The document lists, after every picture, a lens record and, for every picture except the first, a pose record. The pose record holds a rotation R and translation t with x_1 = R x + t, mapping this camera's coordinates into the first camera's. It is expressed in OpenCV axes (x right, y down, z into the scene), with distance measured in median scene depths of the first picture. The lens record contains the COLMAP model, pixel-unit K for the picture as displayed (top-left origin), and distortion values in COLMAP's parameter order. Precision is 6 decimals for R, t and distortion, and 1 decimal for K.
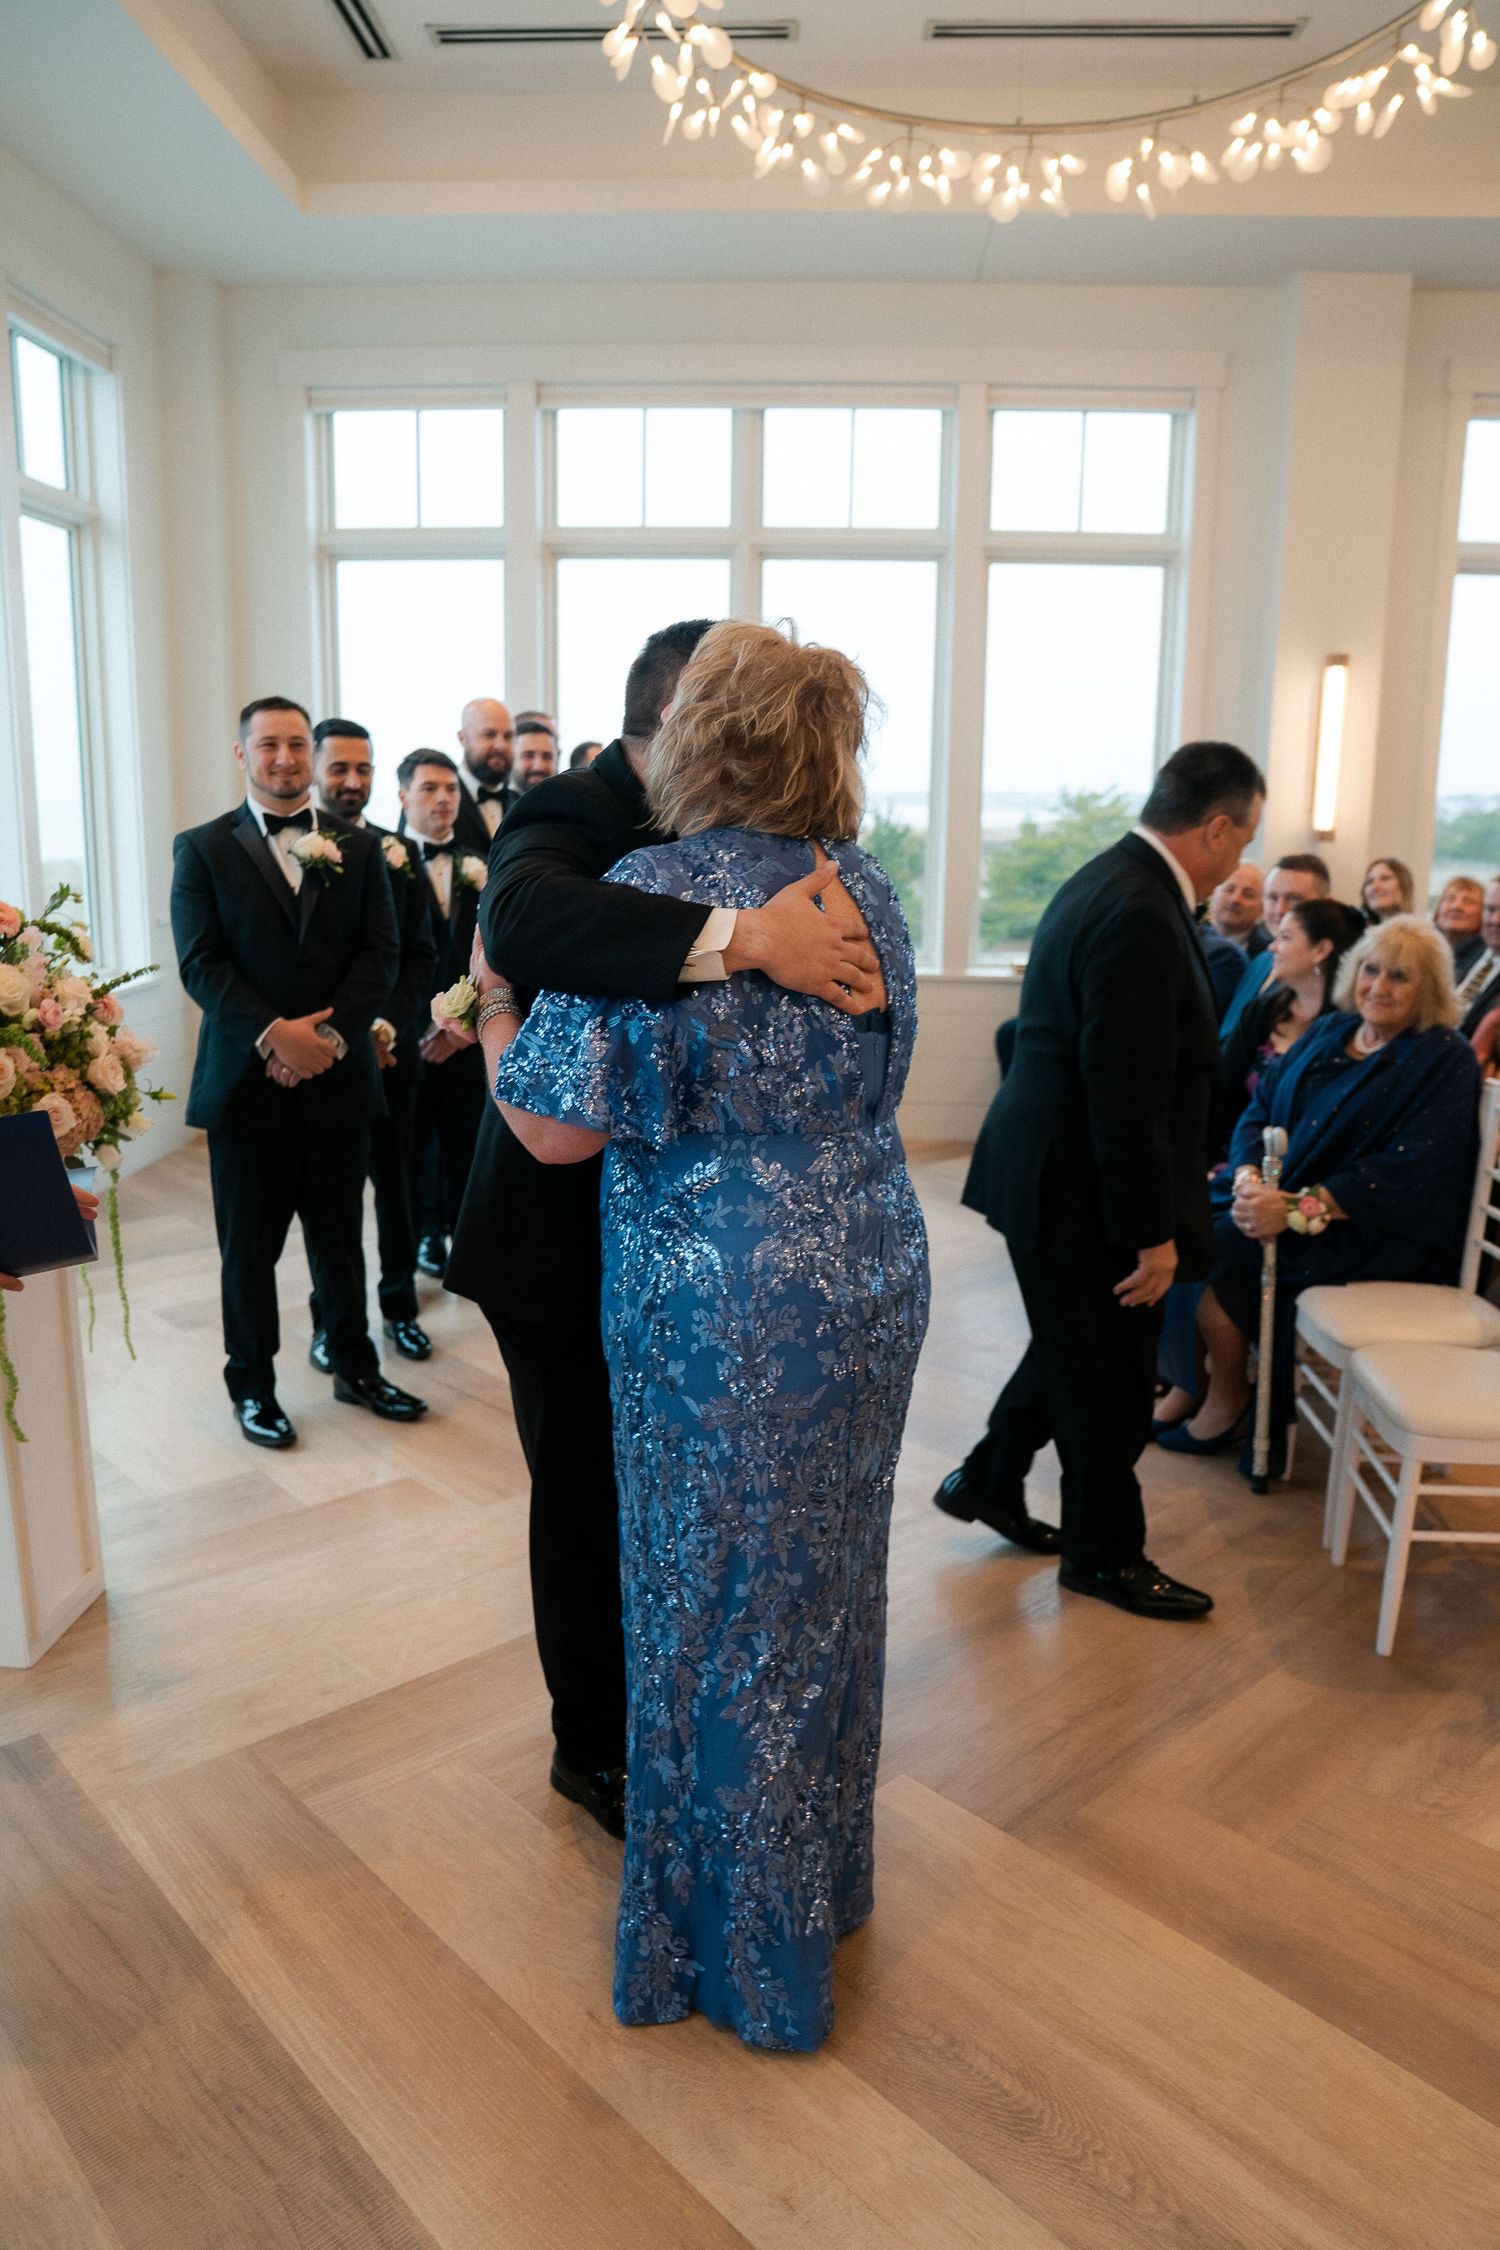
lens RADIAL K [[1593.0, 0, 726.2], [0, 1593.0, 1099.2], [0, 0, 1]] dist [-0.077097, 0.044923]
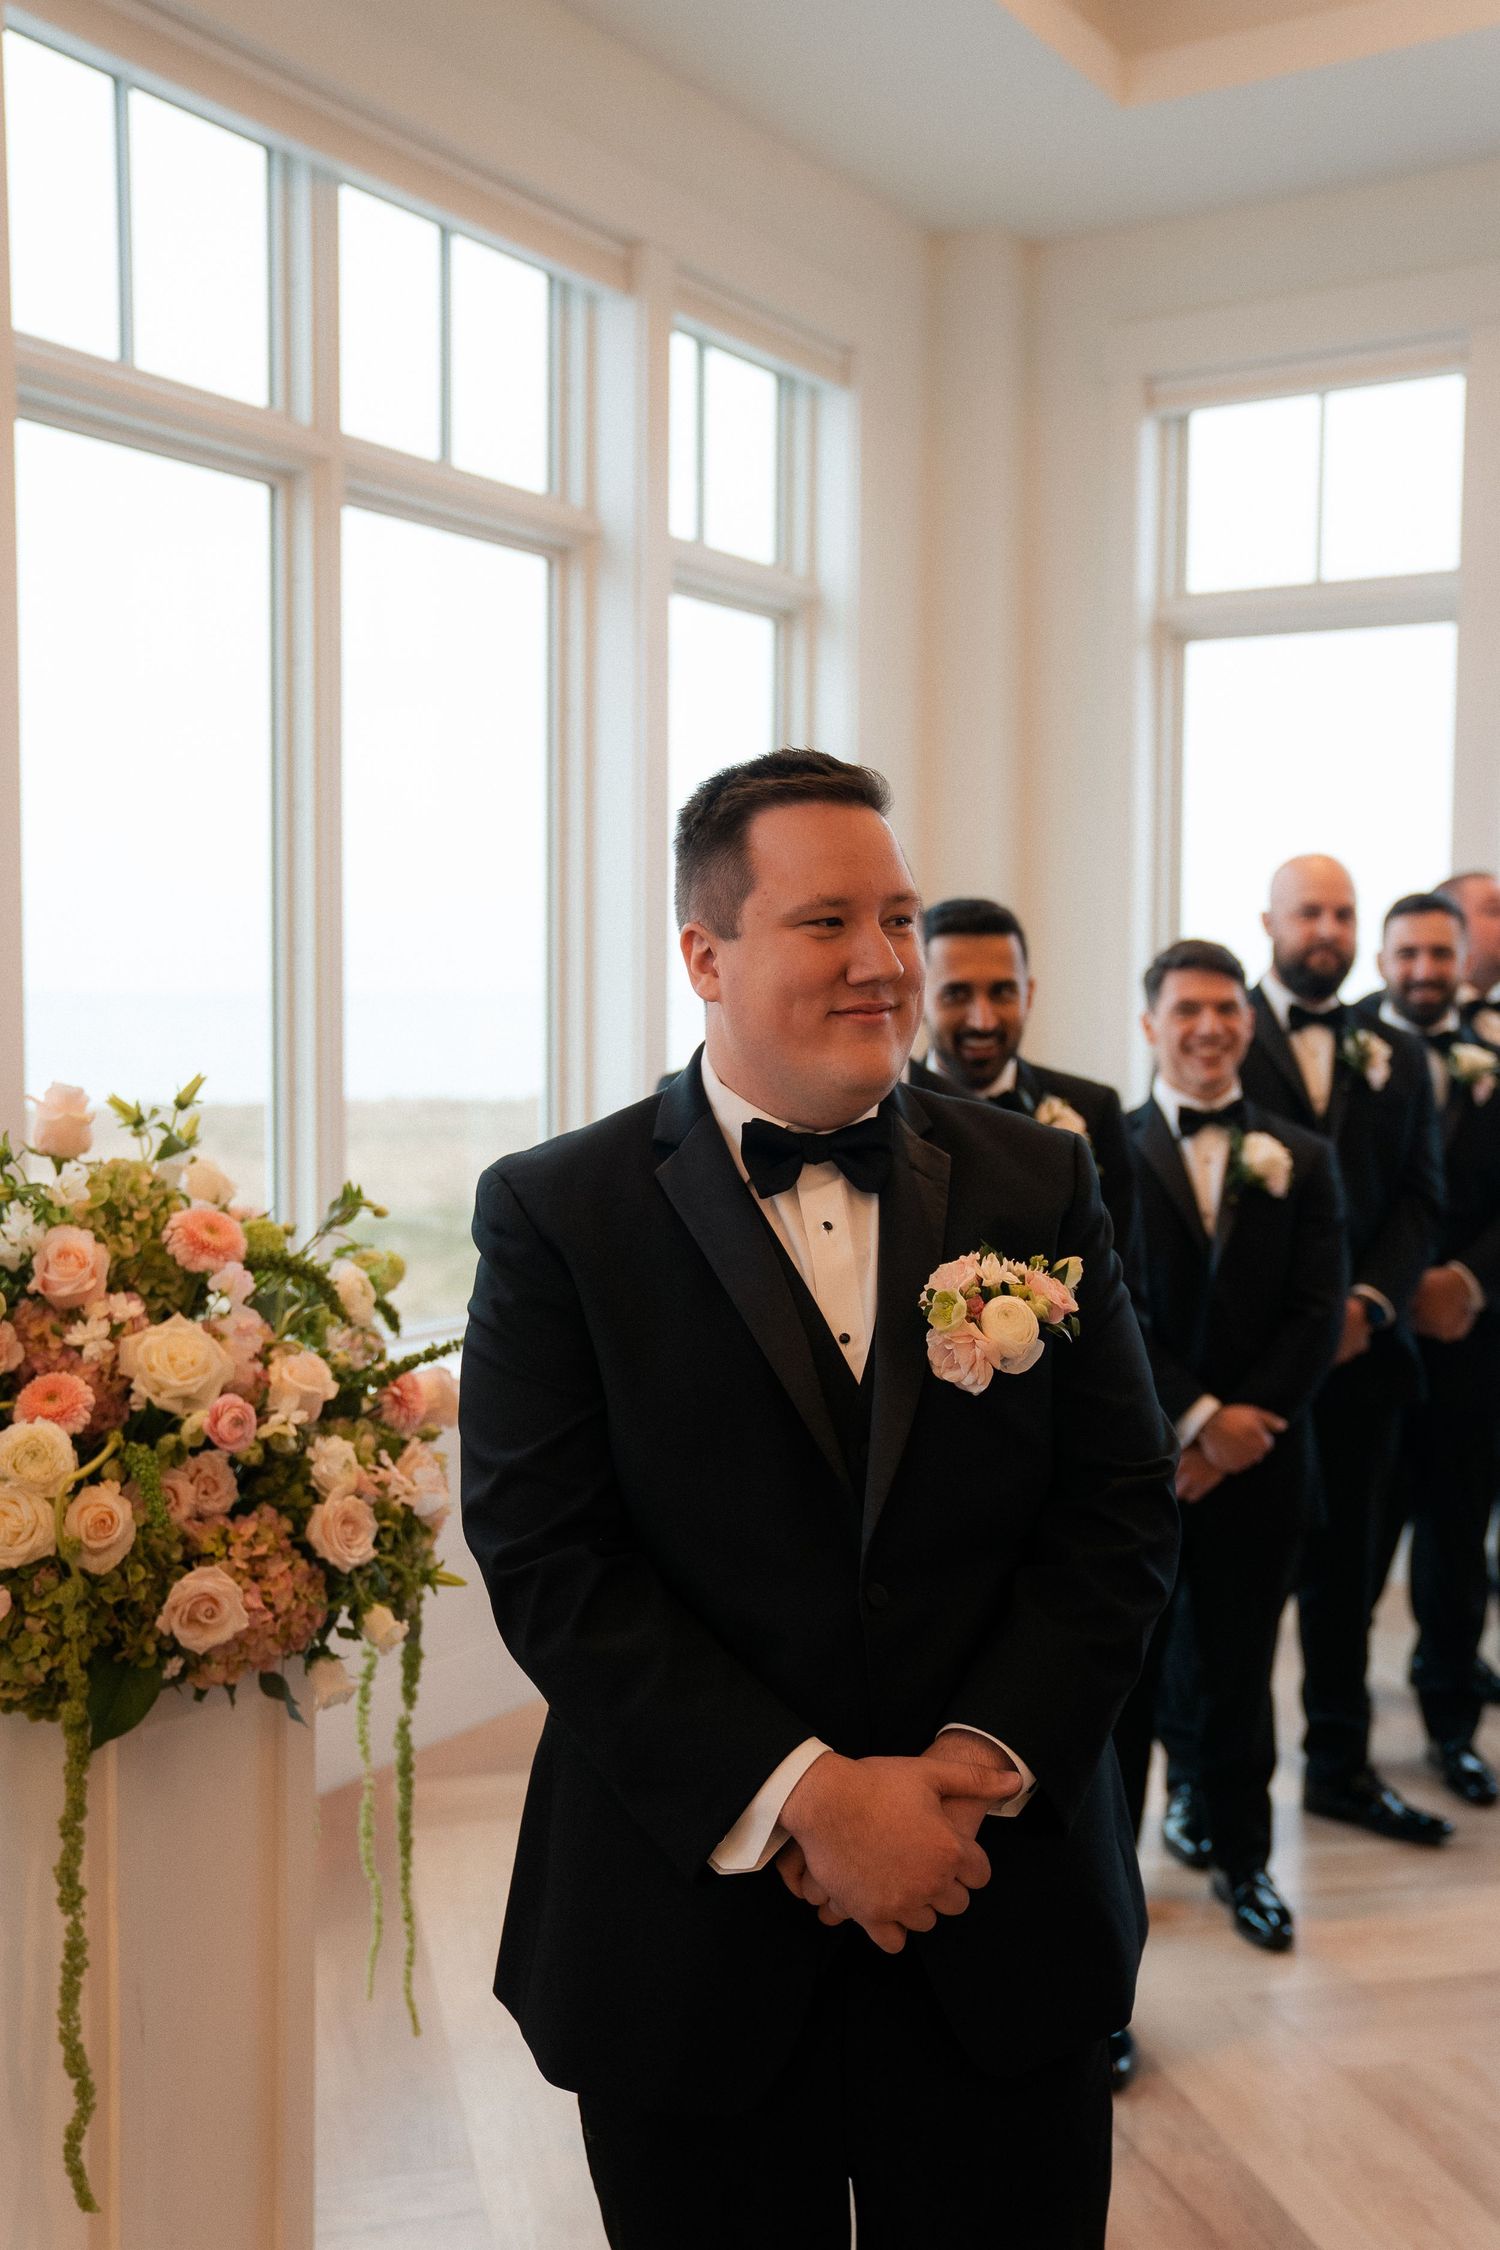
lens RADIAL K [[2186.6, 0, 743.1], [0, 2186.6, 1097.3], [0, 0, 1]] dist [0.011946, 0.000000]
pose [[0.859196, 0.029005, -0.510825, 0.072388], [-0.099611, 0.988771, -0.111401, -0.059164], [0.501857, 0.146599, 0.852437, 0.243944]]
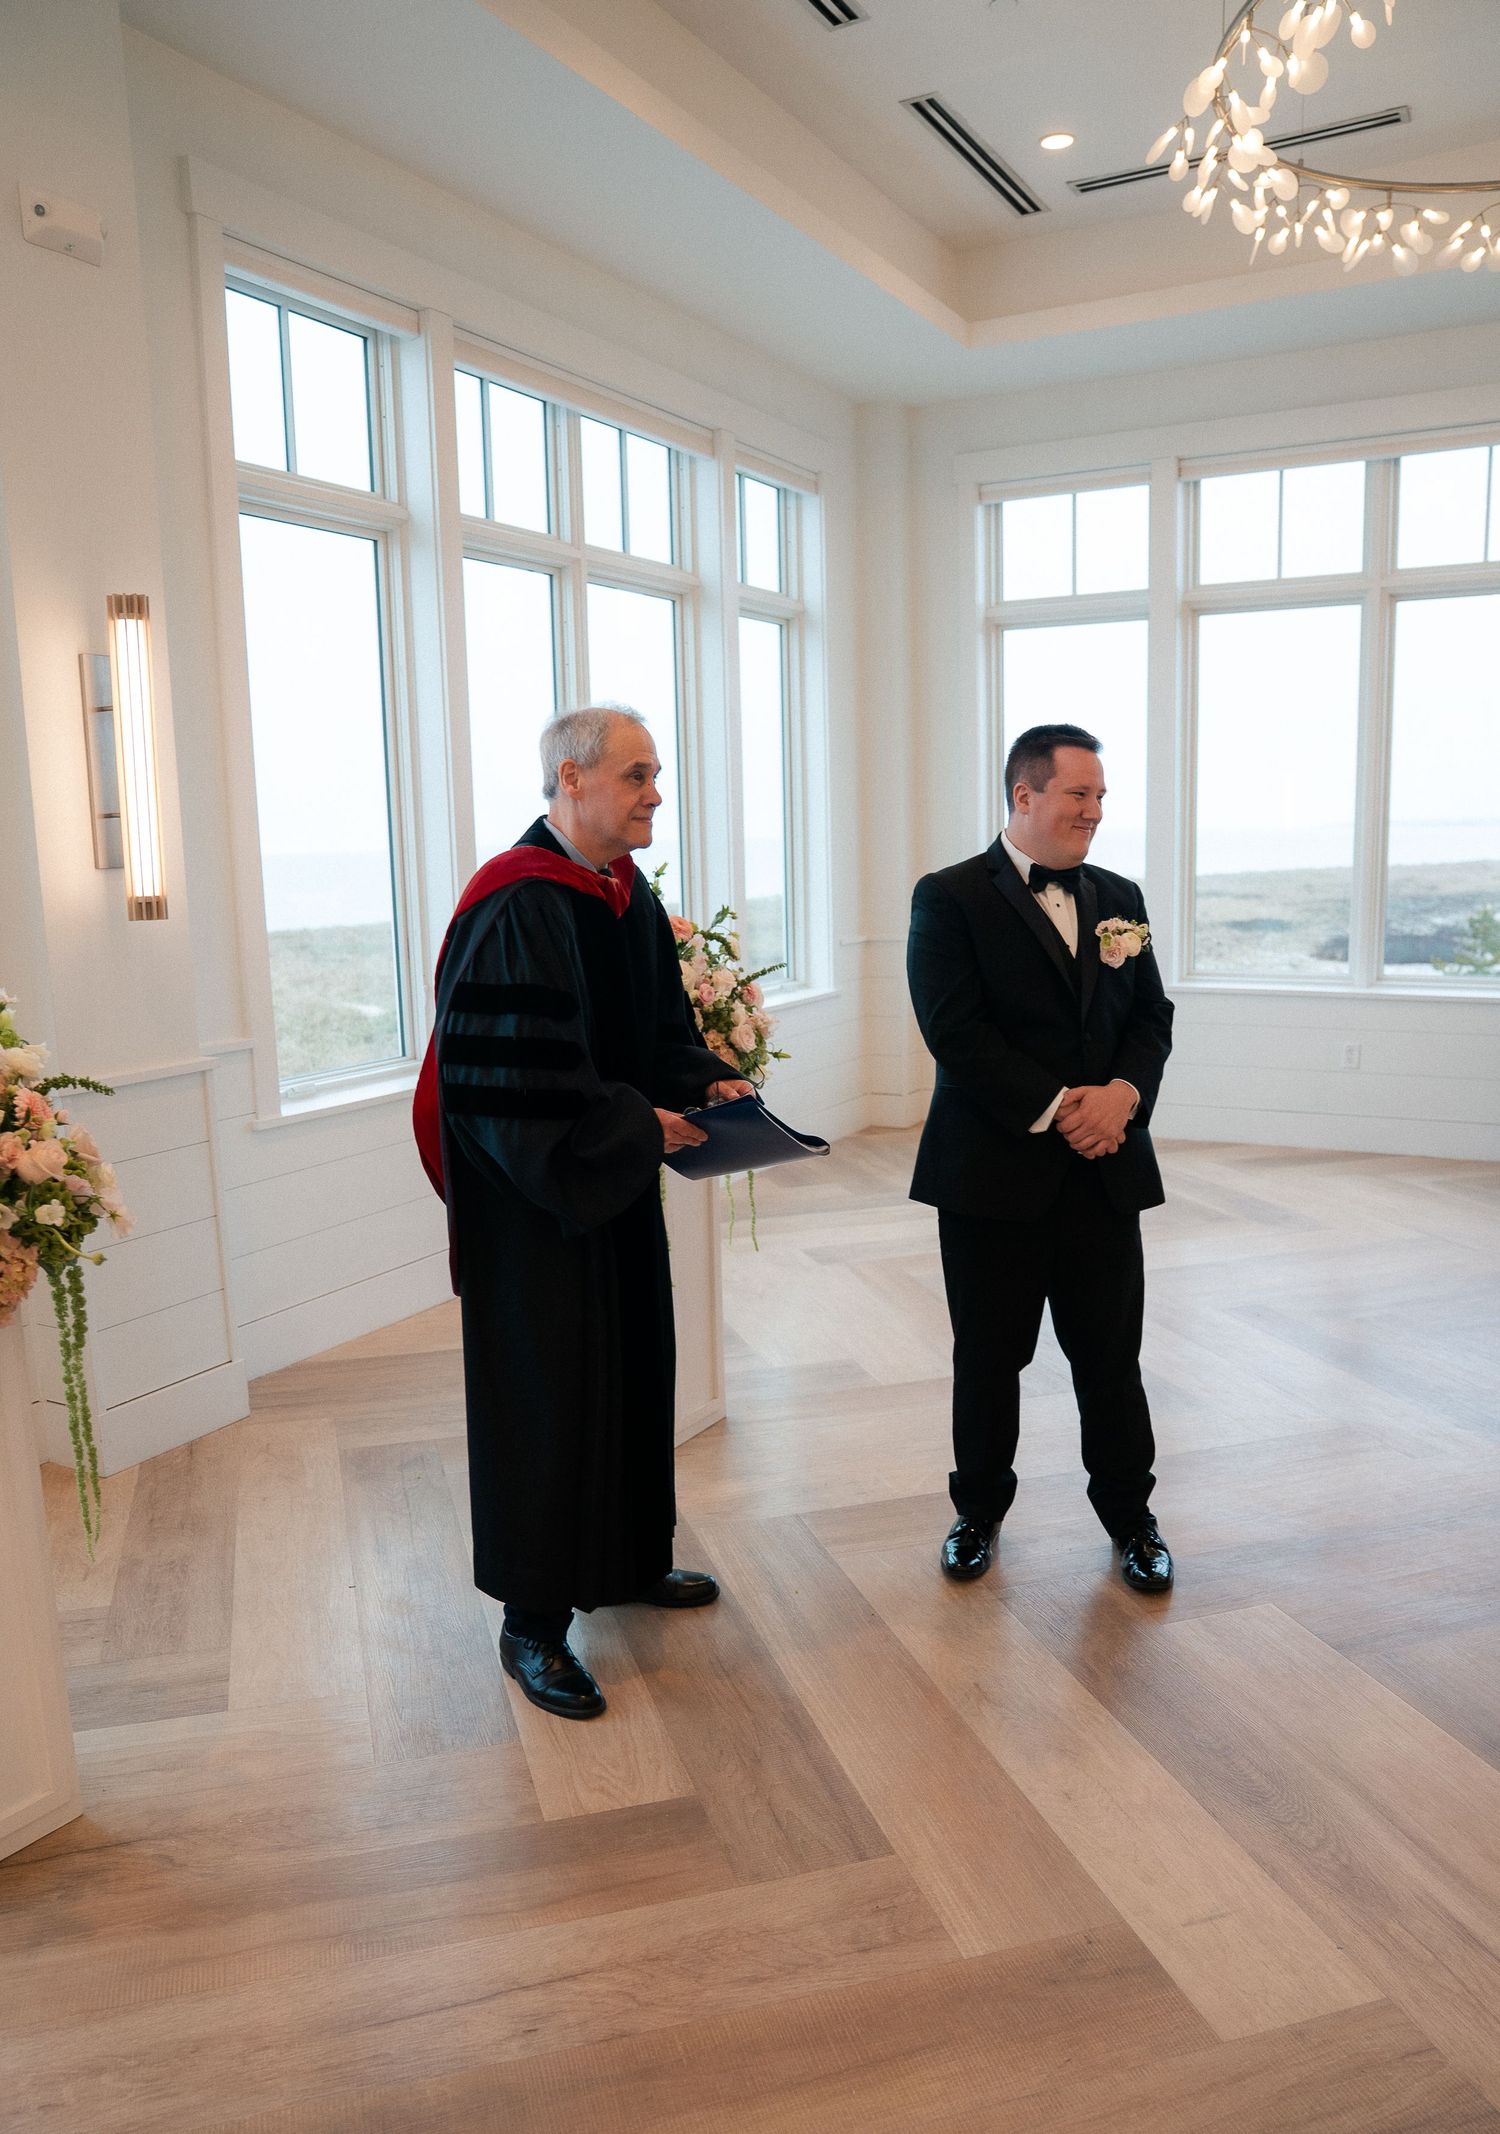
lens RADIAL K [[1679.8, 0, 669.6], [0, 1679.8, 1118.9], [0, 0, 1]] dist [-0.118226, 0.086324]
pose [[0.881398, 0.046603, -0.470071, 0.160942], [-0.054400, 0.998515, -0.003008, 0.039838], [0.469232, 0.028223, 0.882624, -0.221576]]
